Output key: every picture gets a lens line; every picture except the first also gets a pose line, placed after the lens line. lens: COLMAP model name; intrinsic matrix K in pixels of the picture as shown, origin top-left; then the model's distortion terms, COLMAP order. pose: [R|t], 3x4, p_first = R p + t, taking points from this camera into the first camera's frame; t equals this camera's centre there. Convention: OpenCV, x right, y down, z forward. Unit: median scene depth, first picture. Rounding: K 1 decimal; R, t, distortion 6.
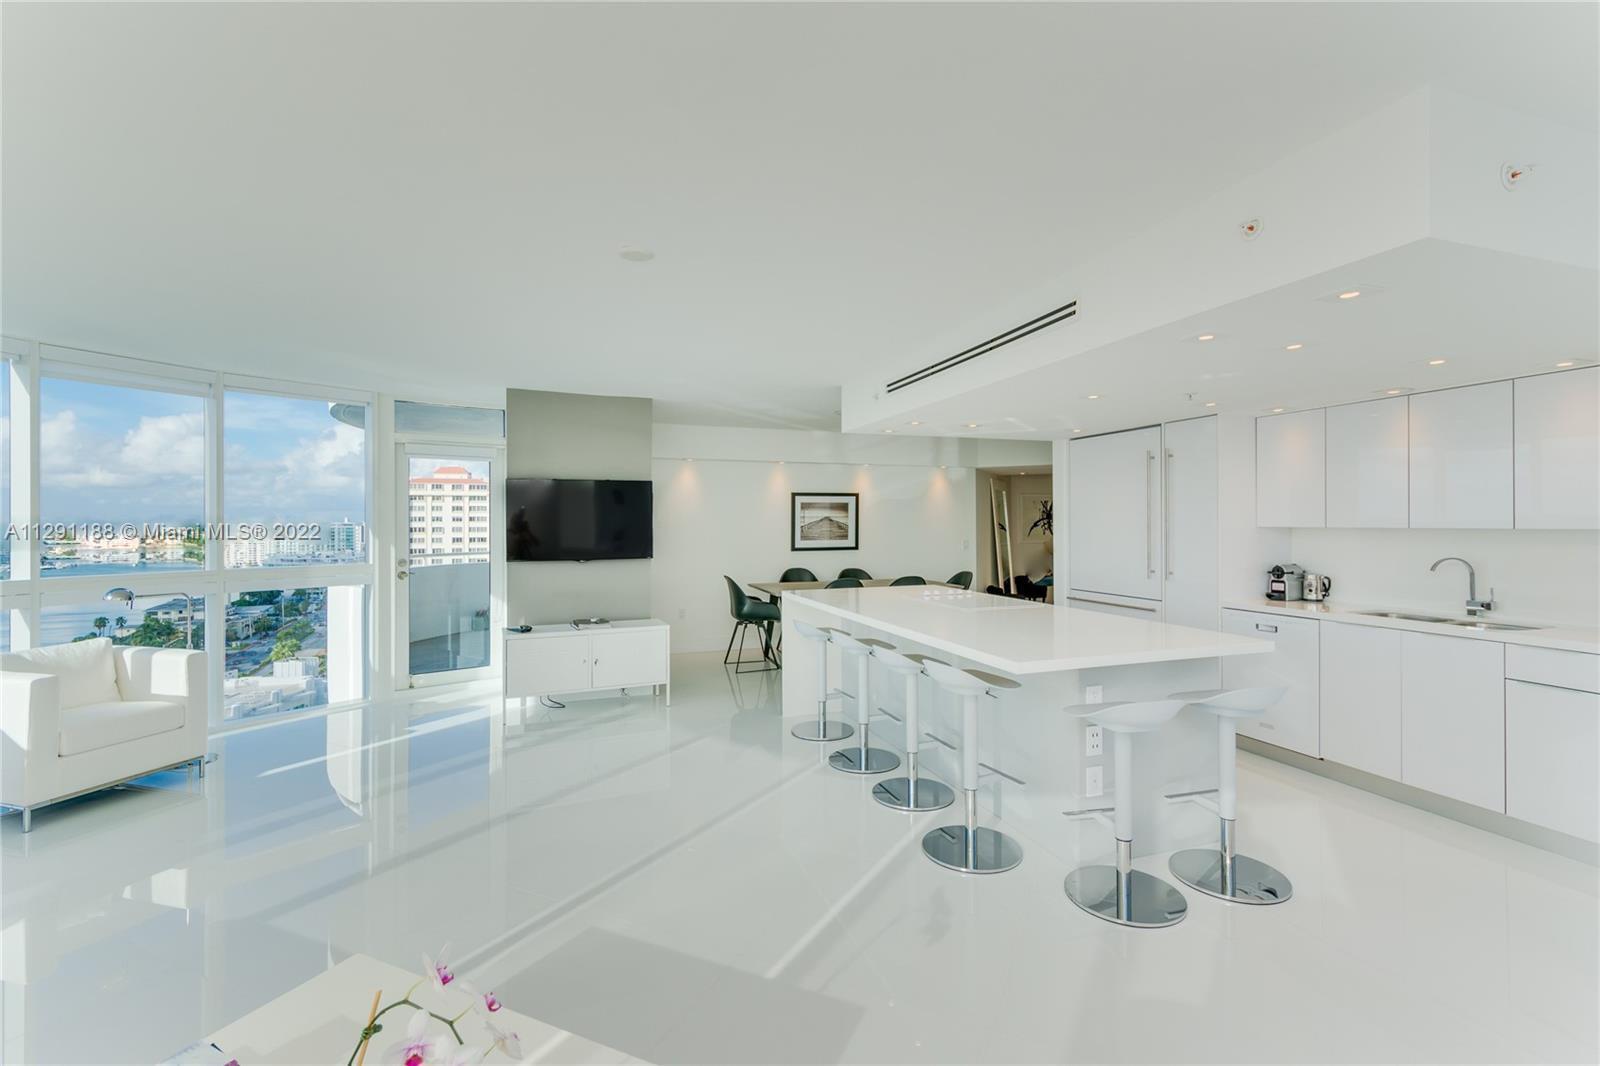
lens RADIAL K [[694.8, 0, 801.0], [0, 694.8, 528.9], [0, 0, 1]] dist [0.002843, -0.000340]
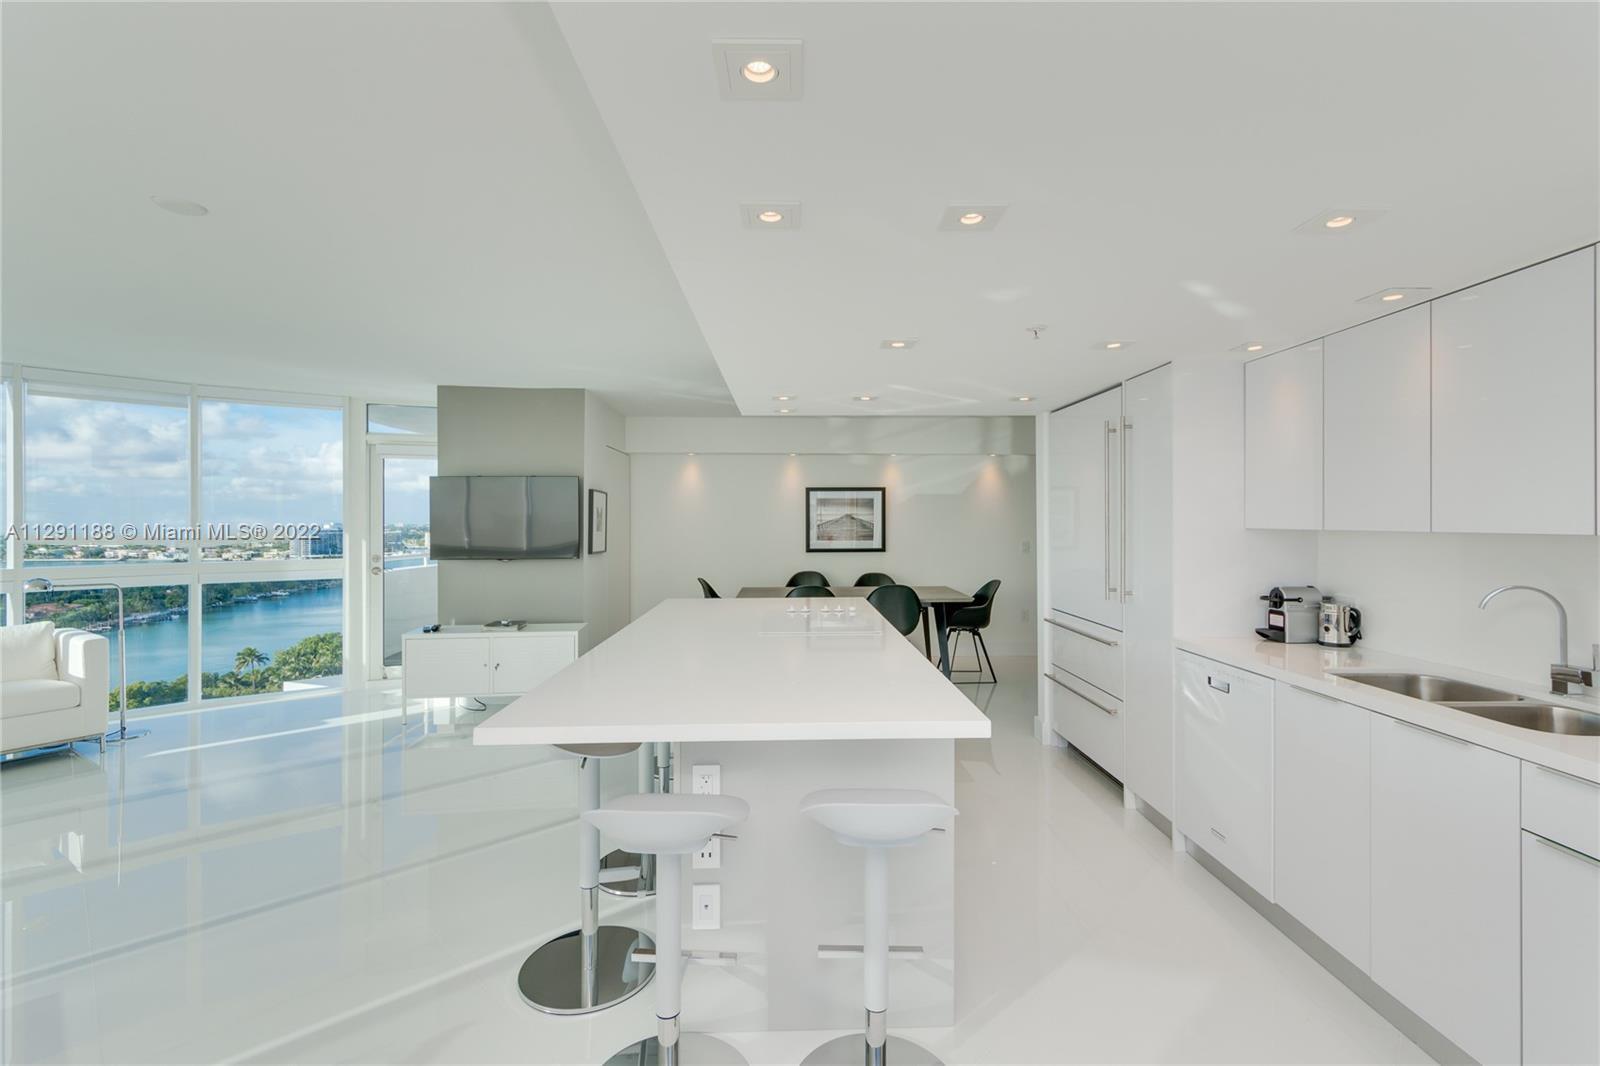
lens RADIAL K [[694.8, 0, 807.0], [0, 694.8, 523.8], [0, 0, 1]] dist [0.002843, -0.000340]
pose [[0.955465, 0.002728, -0.295091, 0.355542], [-0.004017, 0.999985, -0.003762, -0.002432], [0.295077, 0.004780, 0.955462, 0.191911]]
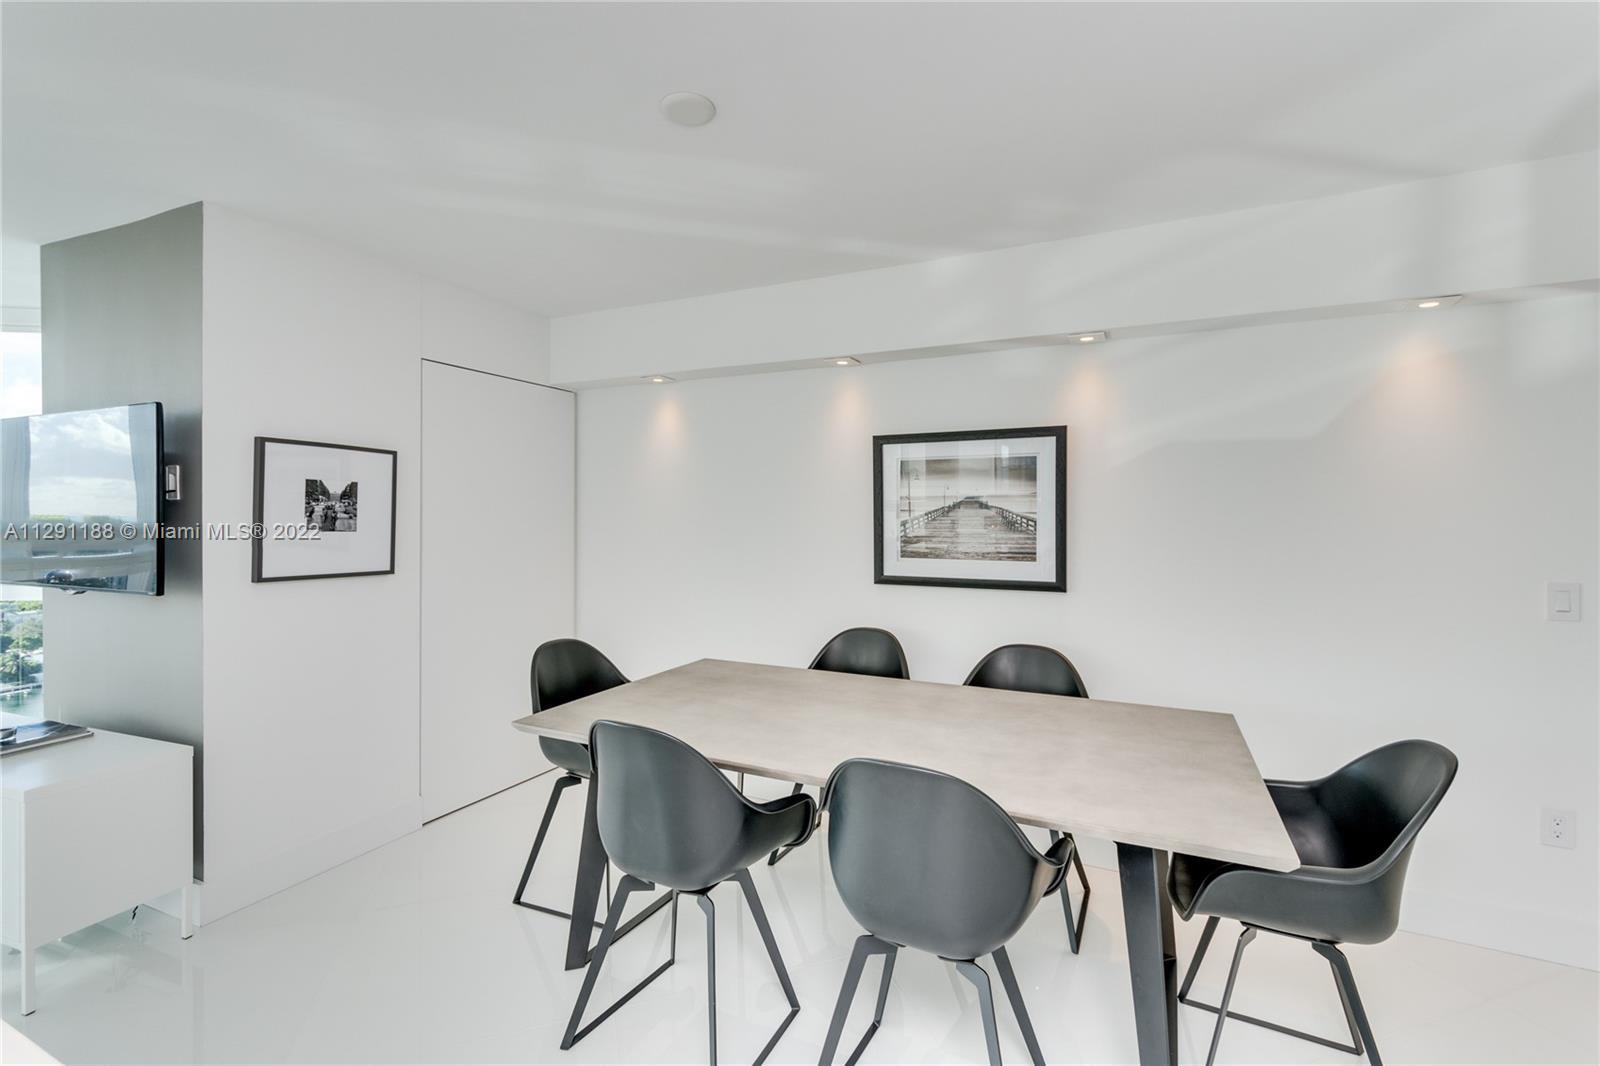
lens RADIAL K [[694.8, 0, 813.3], [0, 694.8, 523.8], [0, 0, 1]] dist [0.002843, -0.000340]
pose [[0.722252, 0.011072, -0.691541, 0.328786], [-0.012257, 0.999920, 0.003209, -0.004668], [0.691521, 0.006159, 0.722330, 0.963359]]
